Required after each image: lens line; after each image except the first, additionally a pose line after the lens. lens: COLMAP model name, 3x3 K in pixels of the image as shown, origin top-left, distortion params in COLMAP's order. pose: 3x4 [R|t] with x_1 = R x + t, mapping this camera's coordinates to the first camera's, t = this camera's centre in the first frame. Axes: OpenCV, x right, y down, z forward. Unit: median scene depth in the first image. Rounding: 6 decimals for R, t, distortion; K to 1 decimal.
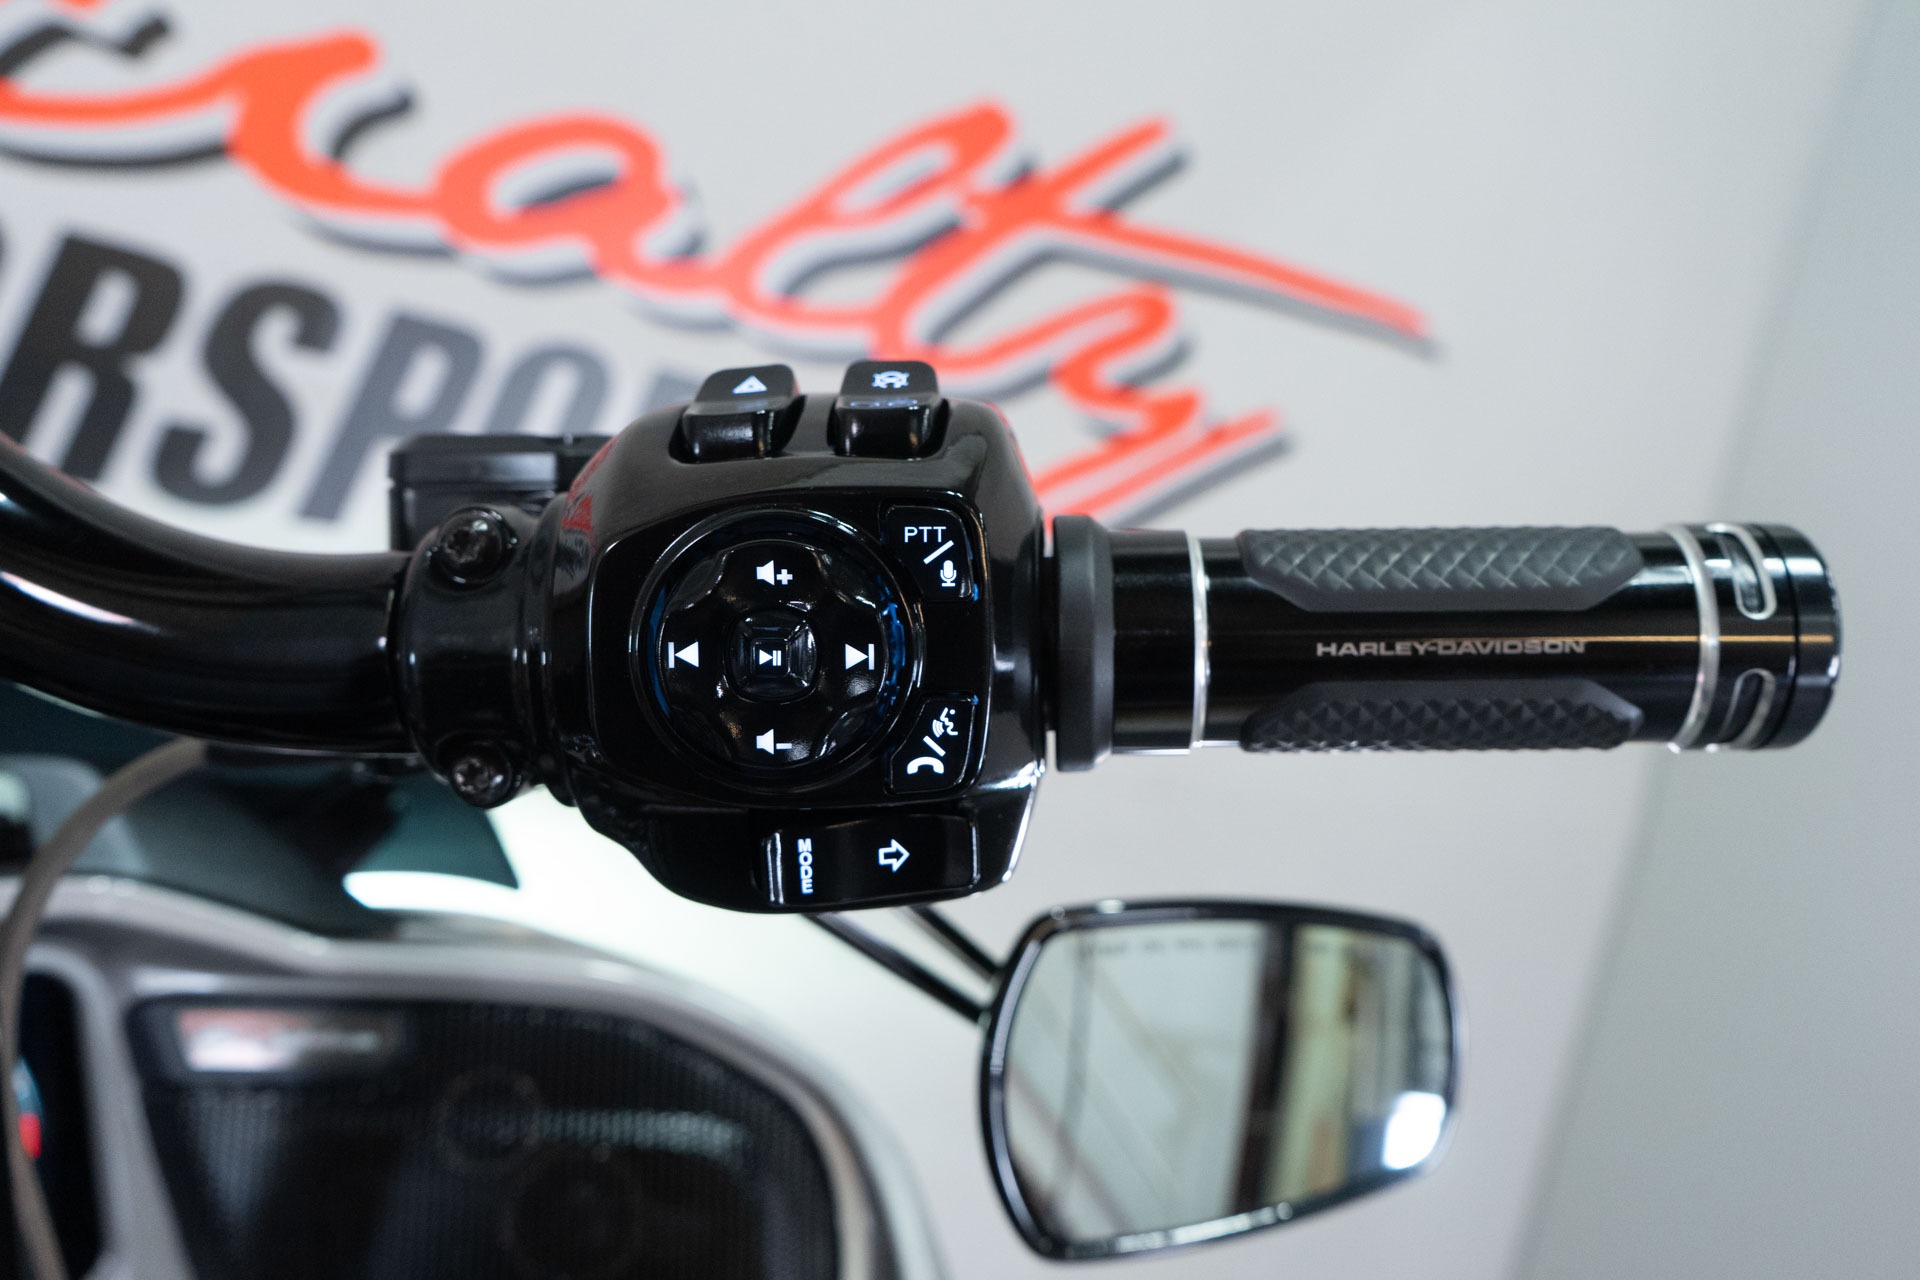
lens RADIAL K [[1548.0, 0, 960.0], [0, 1548.0, 640.0], [0, 0, 1]] dist [-0.004172, 0.000383]
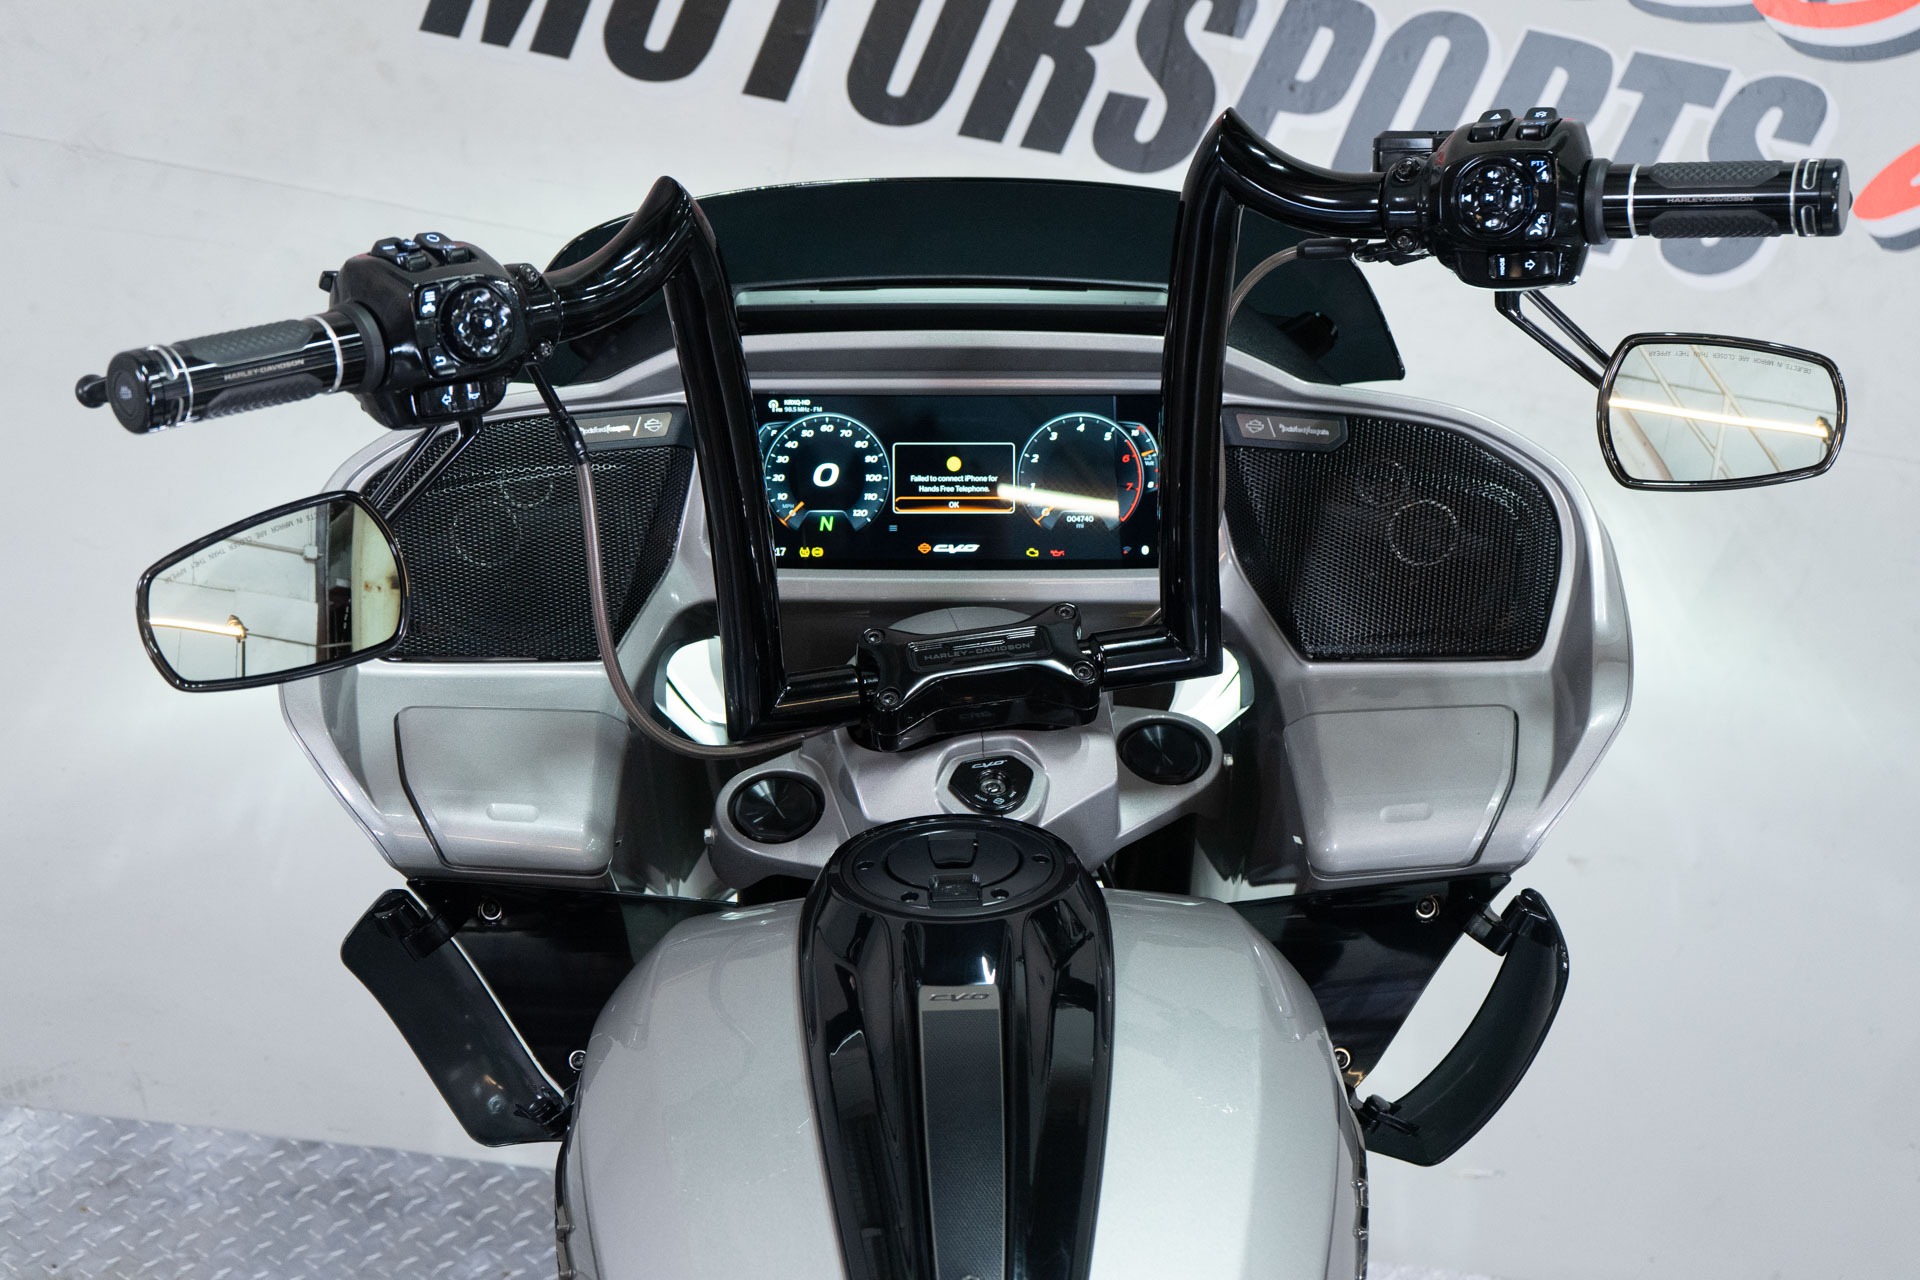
lens RADIAL K [[2708.0, 0, 960.0], [0, 2708.0, 640.0], [0, 0, 1]] dist [-0.137577, 1.235977]
pose [[0.916033, 0.066415, -0.395566, 1.111963], [-0.032657, 0.995271, 0.091480, 0.428402], [0.399771, -0.070881, 0.913870, -4.537942]]
